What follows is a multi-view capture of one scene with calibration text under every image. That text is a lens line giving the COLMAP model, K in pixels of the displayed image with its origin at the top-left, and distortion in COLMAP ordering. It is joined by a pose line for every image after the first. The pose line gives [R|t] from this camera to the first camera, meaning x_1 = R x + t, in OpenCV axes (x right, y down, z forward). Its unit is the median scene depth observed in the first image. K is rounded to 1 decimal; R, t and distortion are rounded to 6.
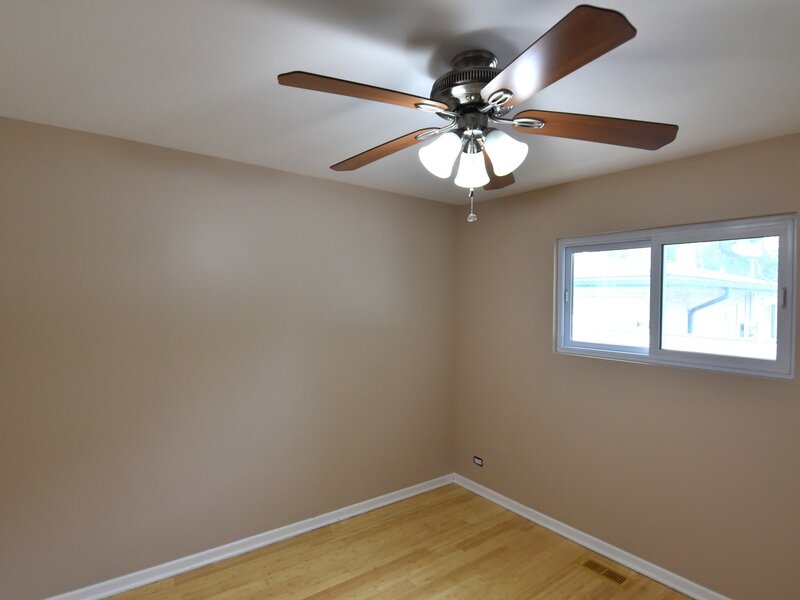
lens RADIAL K [[436.6, 0, 396.2], [0, 436.6, 303.9], [0, 0, 1]] dist [-0.008444, -0.011246]
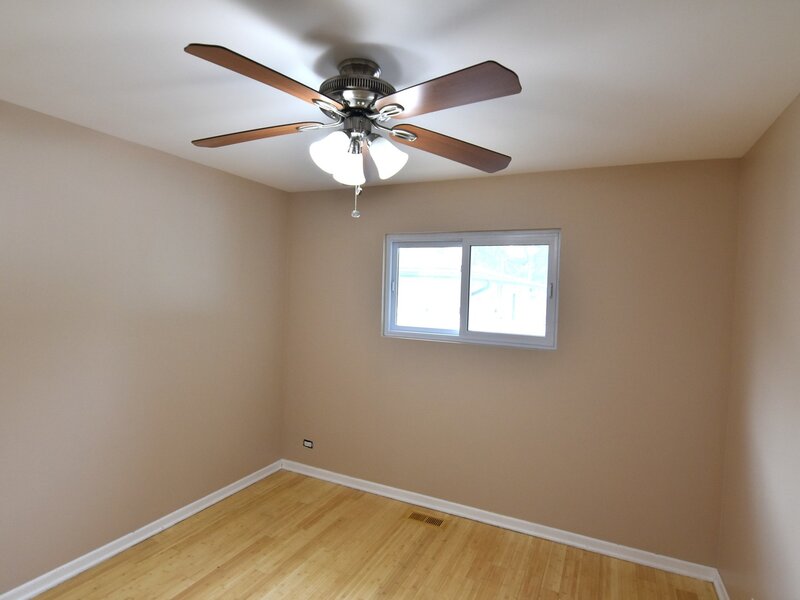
lens RADIAL K [[436.6, 0, 398.8], [0, 436.6, 304.0], [0, 0, 1]] dist [-0.008444, -0.011246]
pose [[0.891552, -0.000877, 0.452918, -0.126440], [-0.013472, 0.999504, 0.028453, -0.003779], [-0.452718, -0.031469, 0.891098, -0.011471]]
